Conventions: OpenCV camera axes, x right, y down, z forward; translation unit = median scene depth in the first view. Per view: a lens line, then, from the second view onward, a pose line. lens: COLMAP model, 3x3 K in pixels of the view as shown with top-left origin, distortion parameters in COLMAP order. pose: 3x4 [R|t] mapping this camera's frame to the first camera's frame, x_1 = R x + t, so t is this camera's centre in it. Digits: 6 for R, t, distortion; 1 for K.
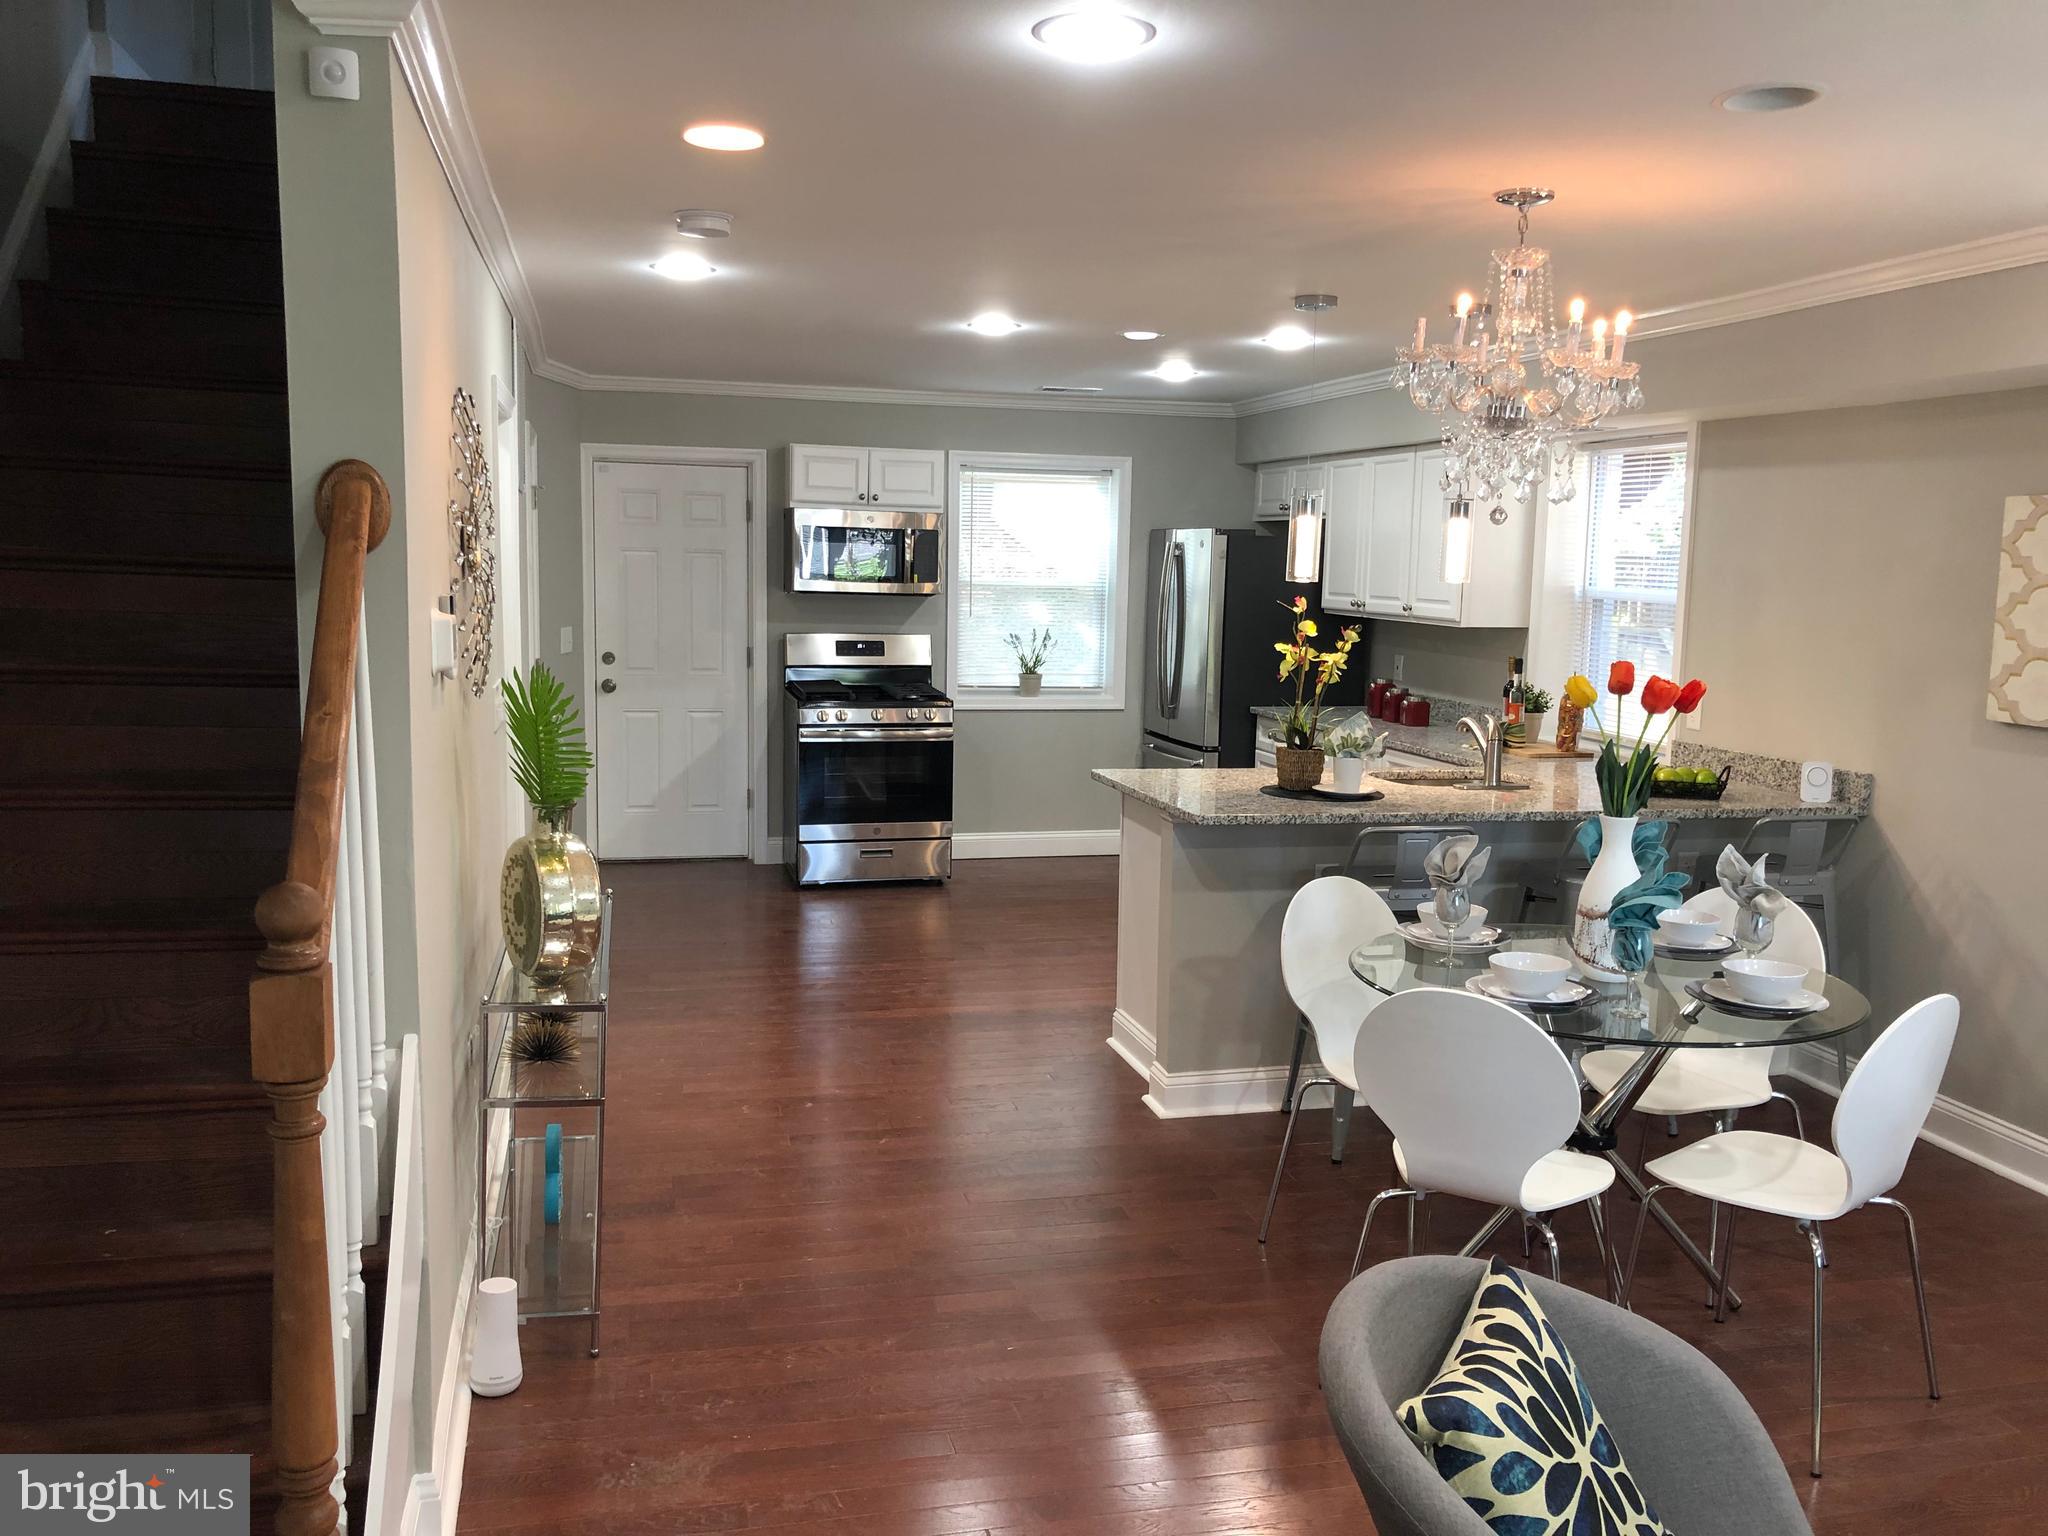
lens RADIAL K [[1668.4, 0, 1024.0], [0, 1668.4, 768.0], [0, 0, 1]] dist [0.027047, -0.036443]
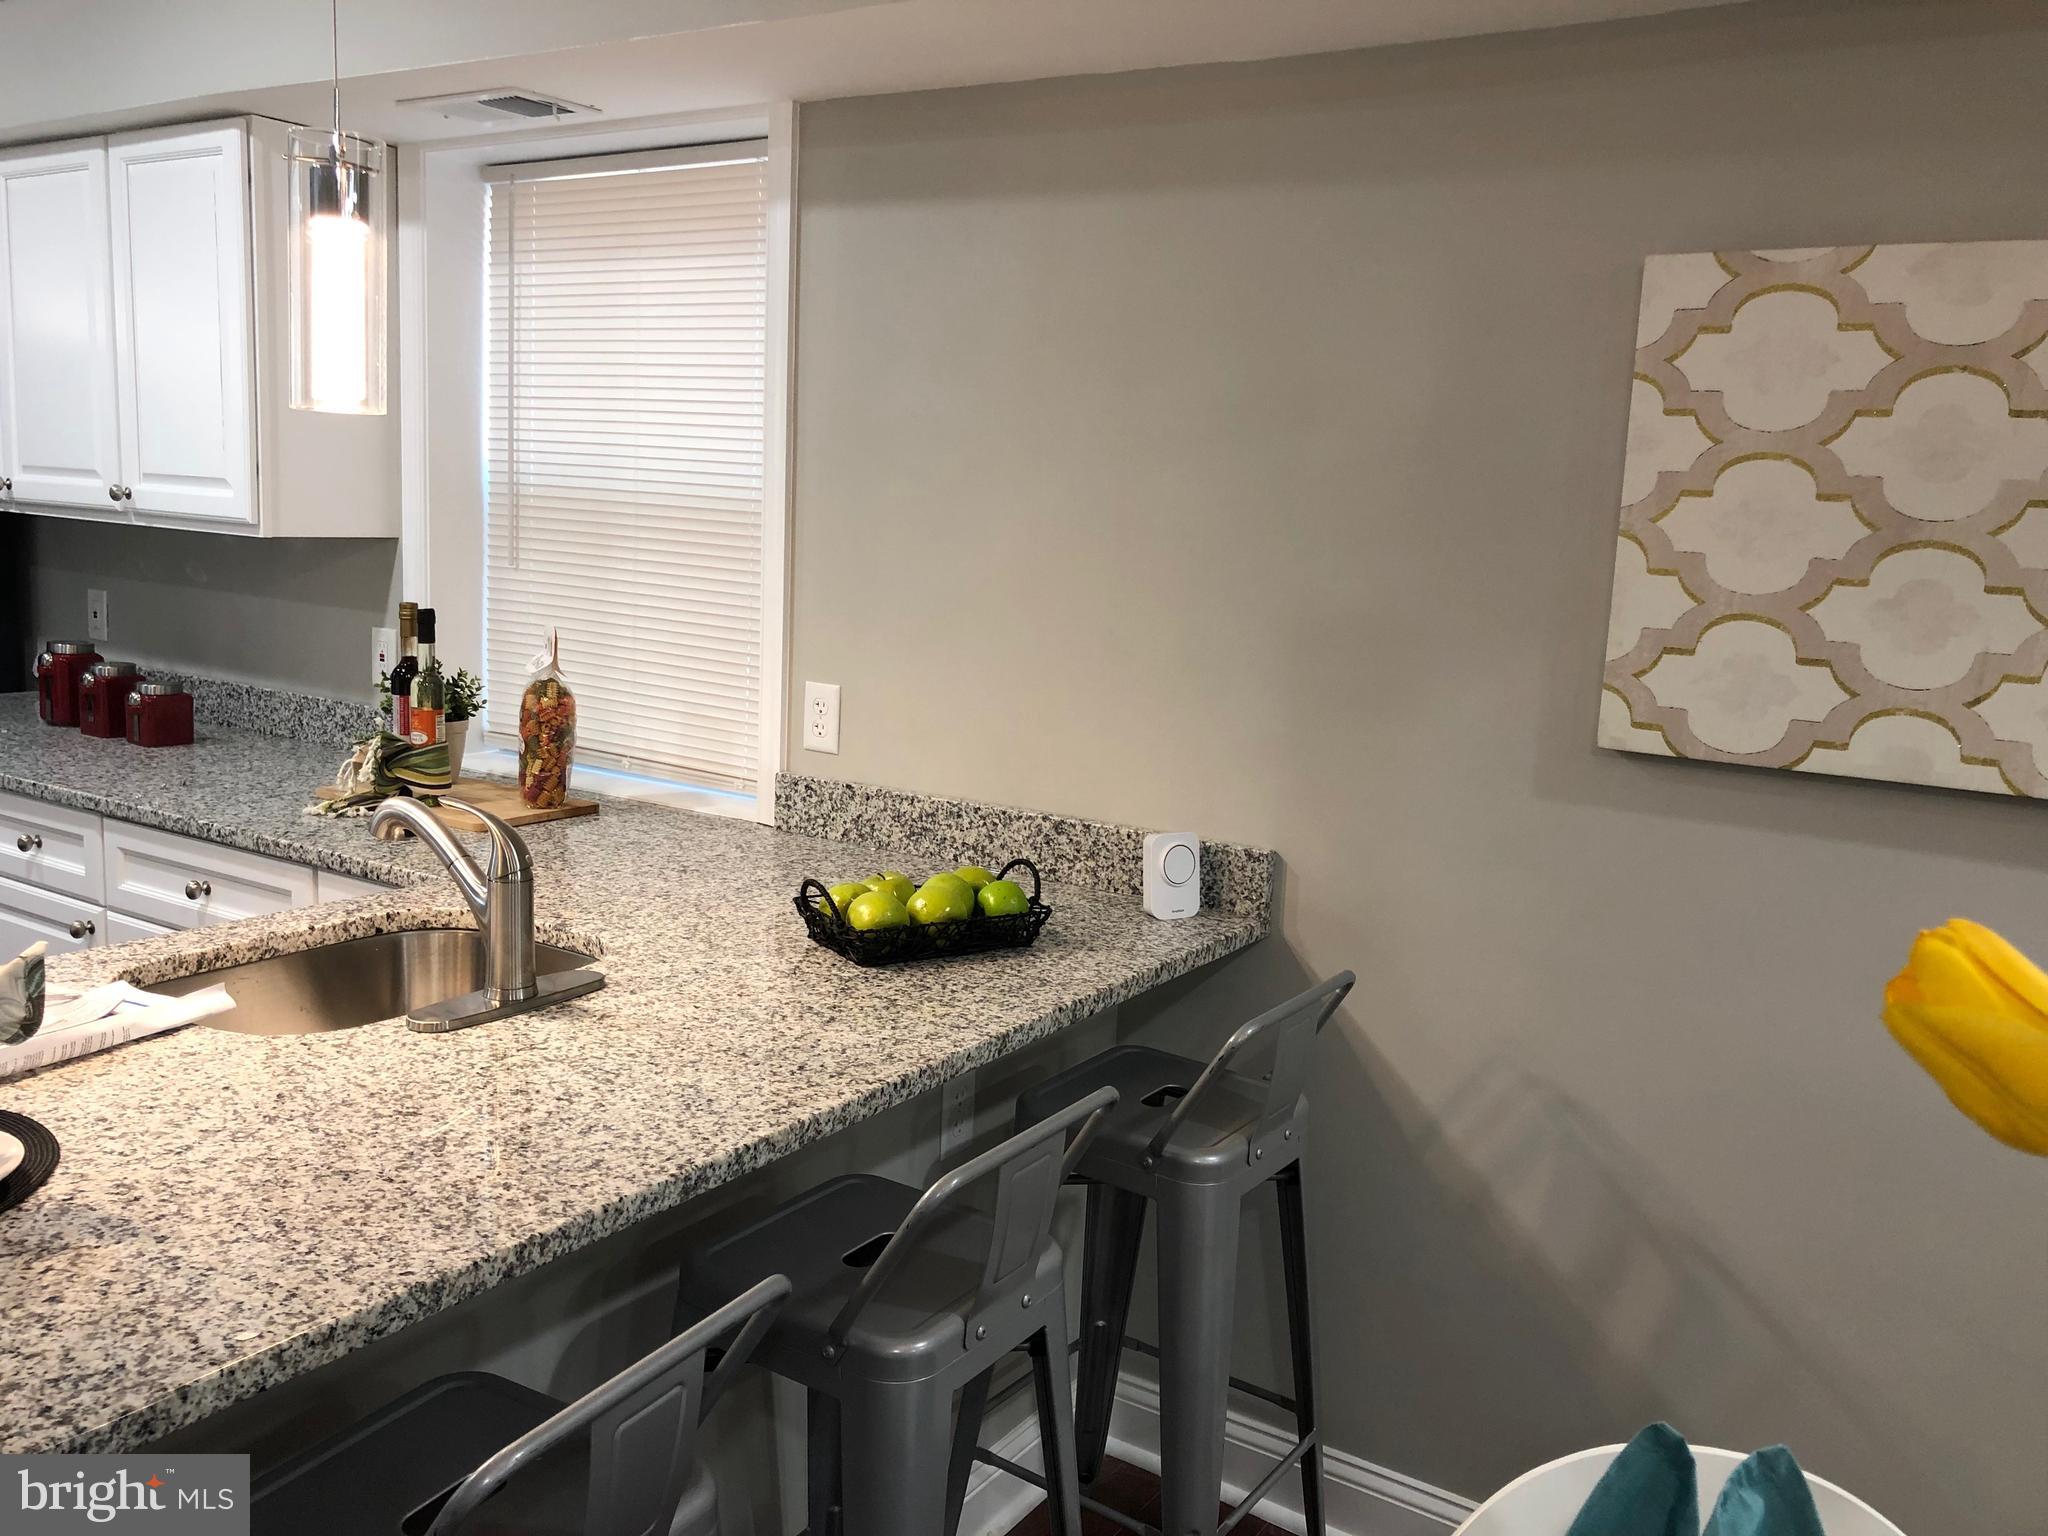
lens RADIAL K [[1668.4, 0, 1024.0], [0, 1668.4, 768.0], [0, 0, 1]] dist [0.027047, -0.036443]
pose [[0.729659, -0.098262, 0.676715, 0.122323], [0.056309, 0.994895, 0.083748, -0.060537], [-0.681489, -0.023002, 0.731467, 0.656818]]
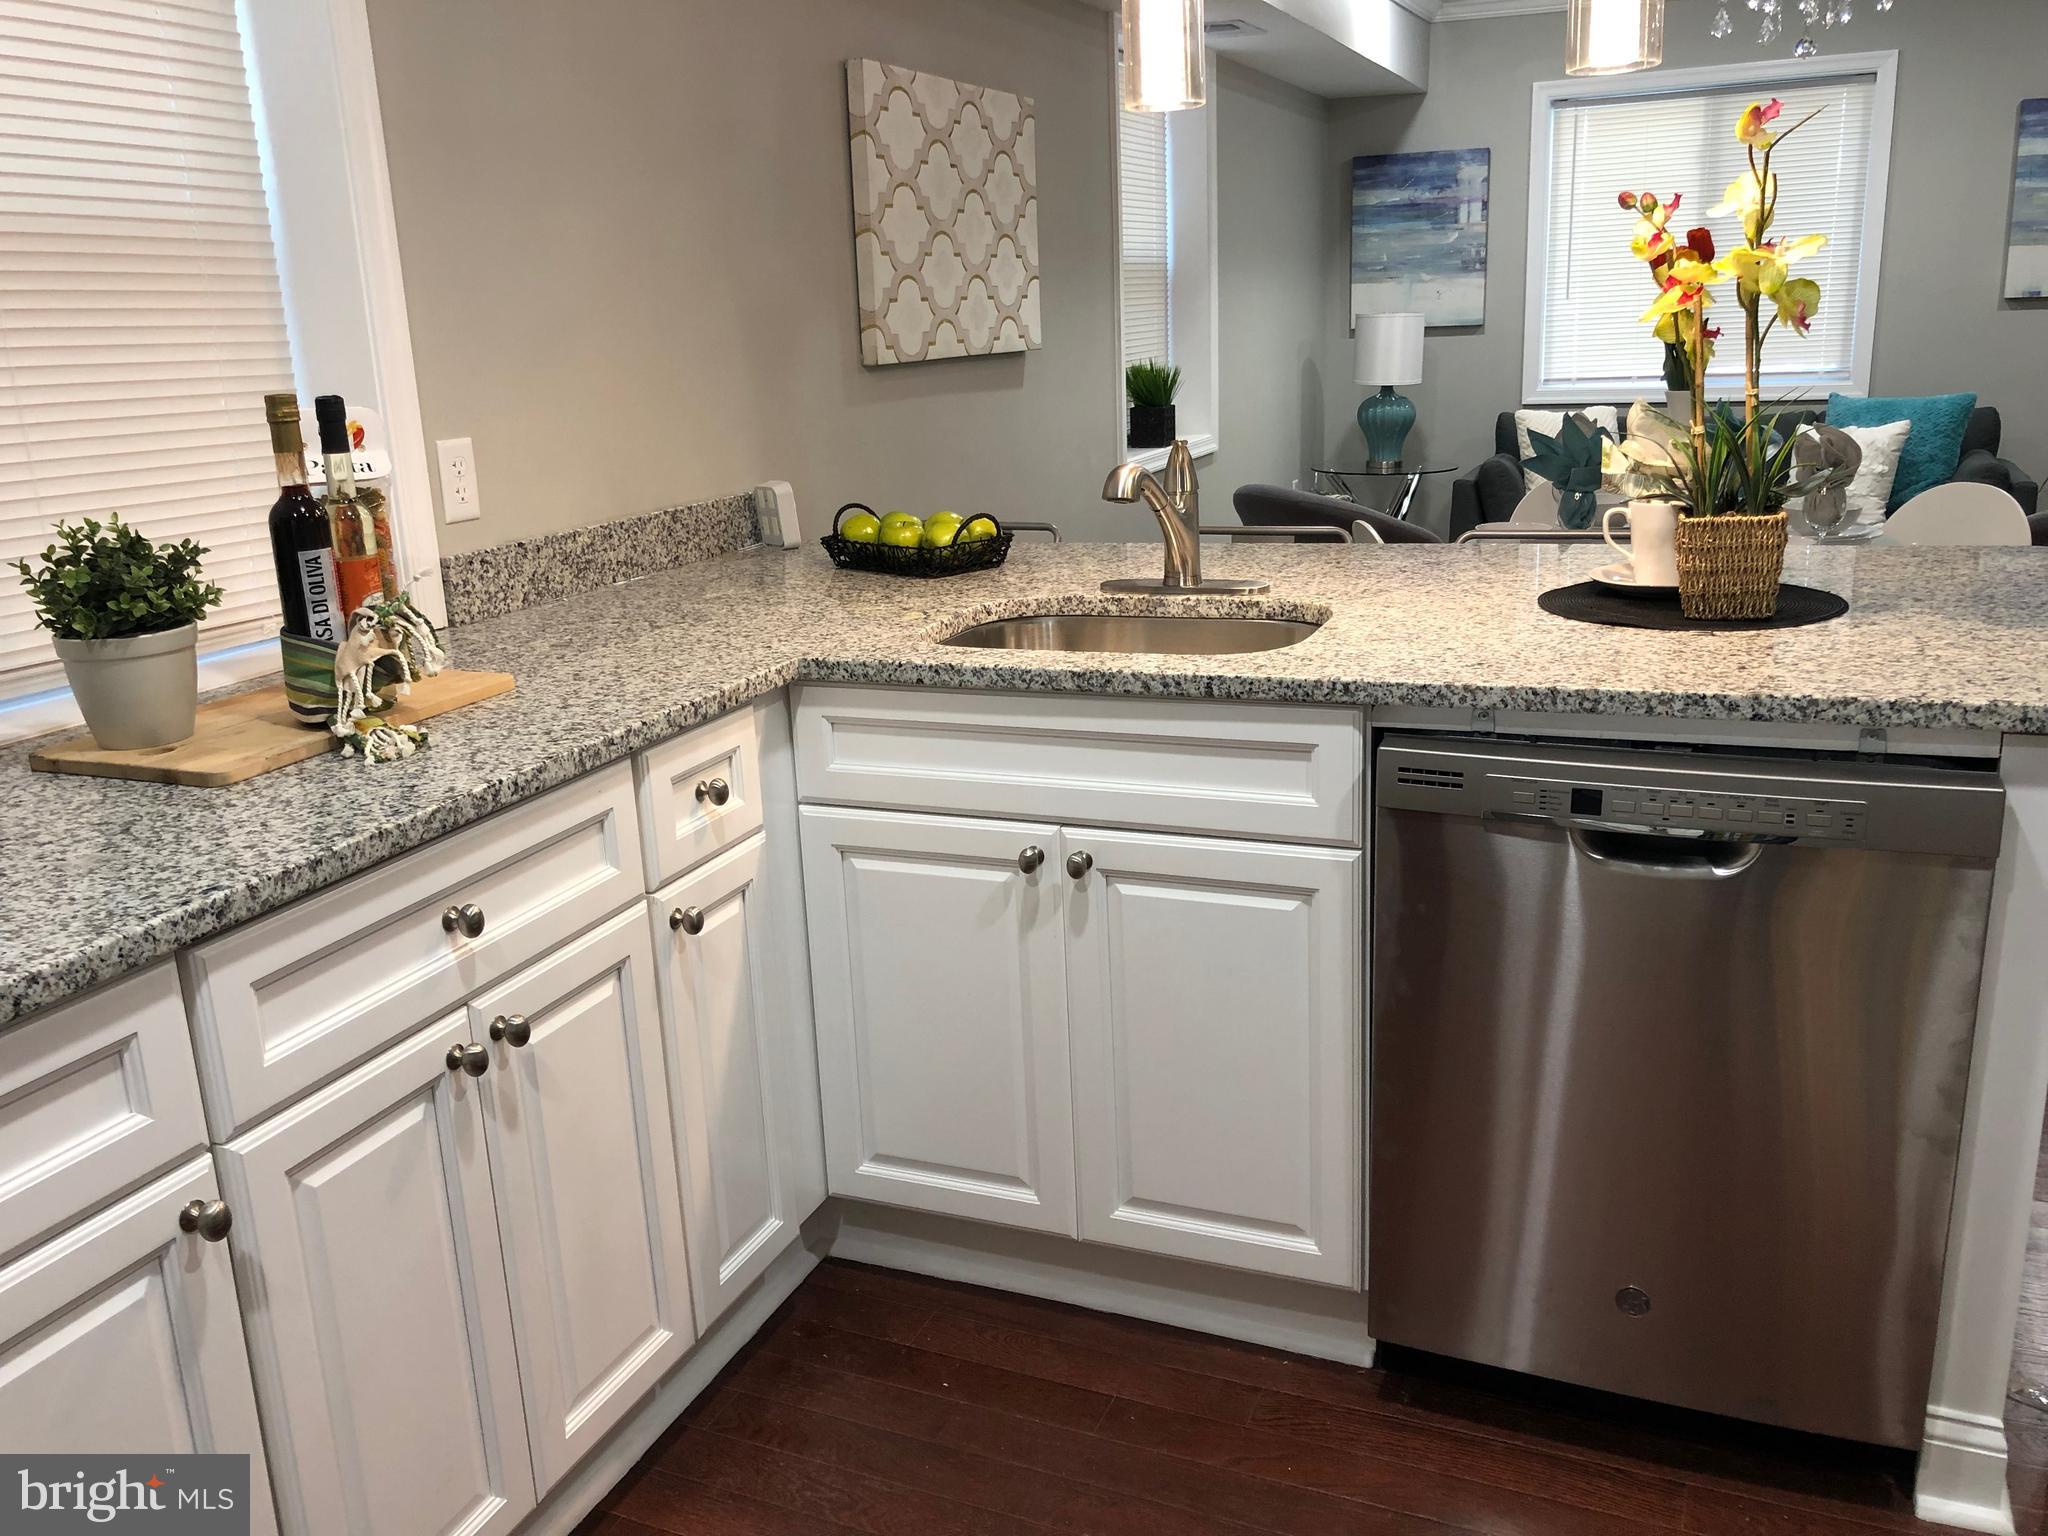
lens RADIAL K [[1668.4, 0, 1024.0], [0, 1668.4, 768.0], [0, 0, 1]] dist [0.027047, -0.036443]
pose [[-0.805519, -0.148871, 0.573565, 0.041729], [0.094527, 0.923251, 0.372387, -0.117936], [-0.584982, 0.354182, -0.729624, 1.358907]]
